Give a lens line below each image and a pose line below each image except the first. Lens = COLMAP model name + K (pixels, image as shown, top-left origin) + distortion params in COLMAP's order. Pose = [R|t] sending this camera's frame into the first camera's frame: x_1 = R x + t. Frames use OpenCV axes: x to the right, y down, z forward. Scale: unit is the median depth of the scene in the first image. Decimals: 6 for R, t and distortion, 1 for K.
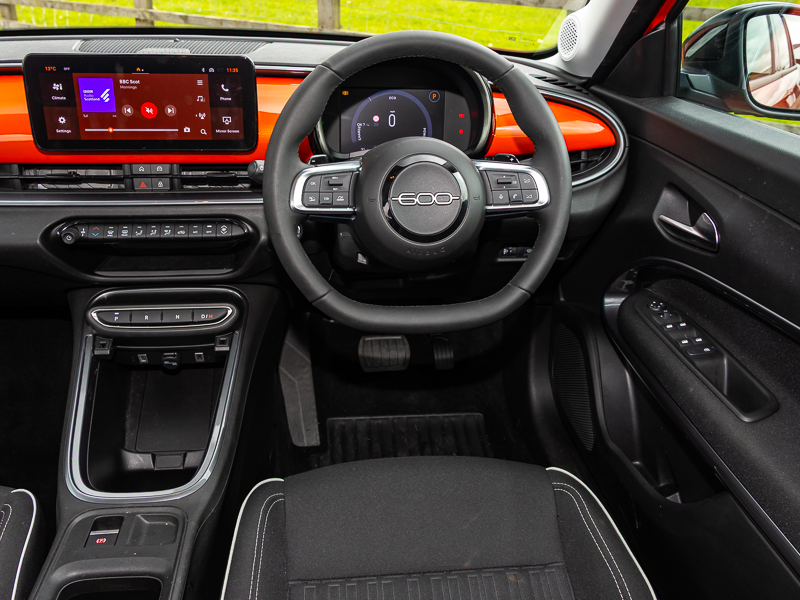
lens RADIAL K [[747.8, 0, 400.0], [0, 747.8, 300.0], [0, 0, 1]] dist [-0.039475, 0.005237]
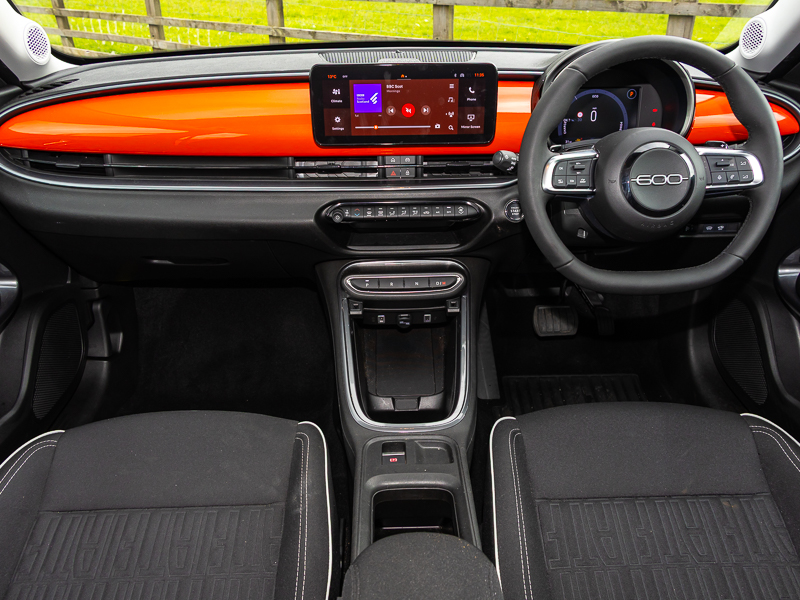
lens RADIAL K [[677.8, 0, 400.0], [0, 677.8, 300.0], [0, 0, 1]] dist [0.006287, 0.002599]
pose [[0.995683, 0.002354, -0.092791, -0.240263], [-0.000852, 0.999868, 0.016231, 0.033505], [0.092817, -0.016082, 0.995553, -0.098987]]
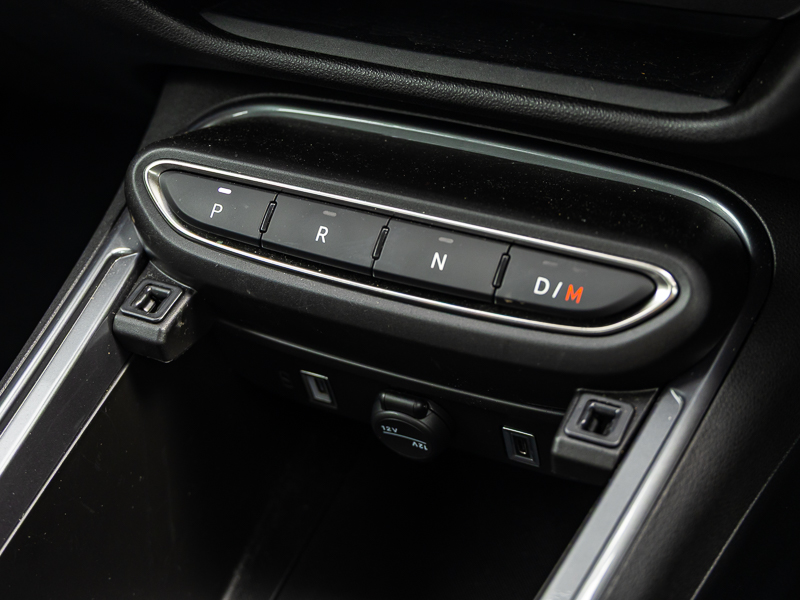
lens RADIAL K [[1239.8, 0, 400.0], [0, 1239.8, 300.0], [0, 0, 1]] dist [-0.002079, -0.003231]
pose [[0.837960, 0.241509, -0.489383, -0.129297], [-0.233509, 0.969184, 0.078457, 0.008377], [0.493250, 0.048532, 0.868533, 0.715535]]
